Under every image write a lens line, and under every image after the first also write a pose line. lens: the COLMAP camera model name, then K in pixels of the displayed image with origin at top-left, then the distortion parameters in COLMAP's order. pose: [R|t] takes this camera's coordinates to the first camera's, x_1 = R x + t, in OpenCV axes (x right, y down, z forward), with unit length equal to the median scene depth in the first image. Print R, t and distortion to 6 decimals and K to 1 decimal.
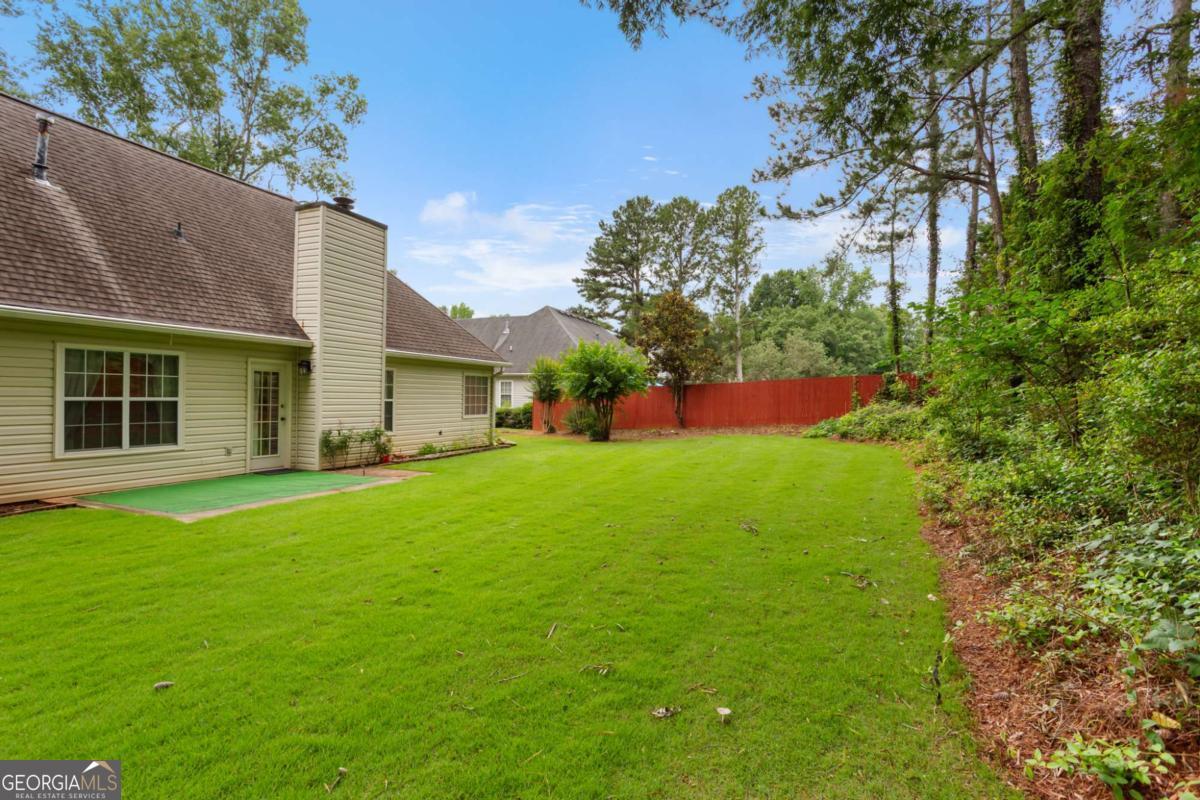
lens RADIAL K [[581.4, 0, 600.8], [0, 581.4, 394.9], [0, 0, 1]] dist [-0.060411, 0.038387]
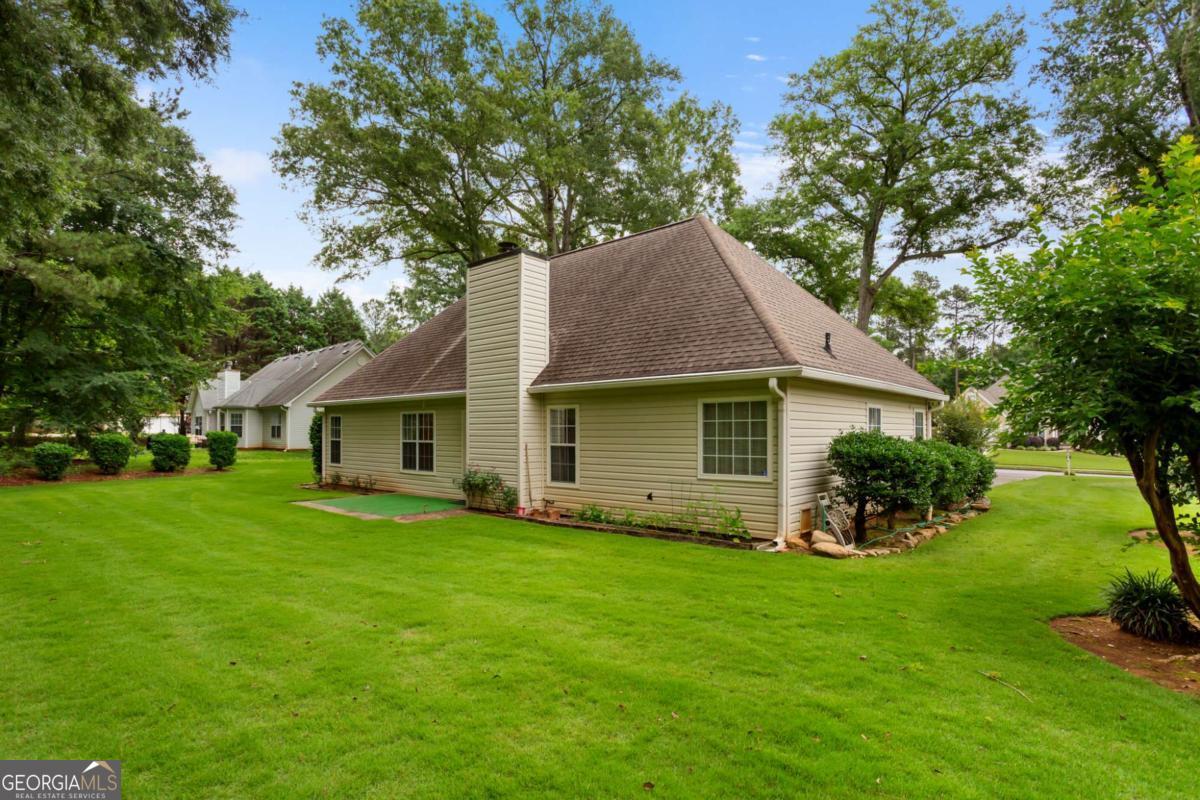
lens RADIAL K [[604.7, 0, 597.1], [0, 604.7, 420.8], [0, 0, 1]] dist [-0.061083, 0.043060]
pose [[-0.319245, -0.034467, -0.947045, 0.507327], [-0.001418, 0.999355, -0.035892, 0.006941], [0.947671, -0.010116, -0.319087, 1.535186]]
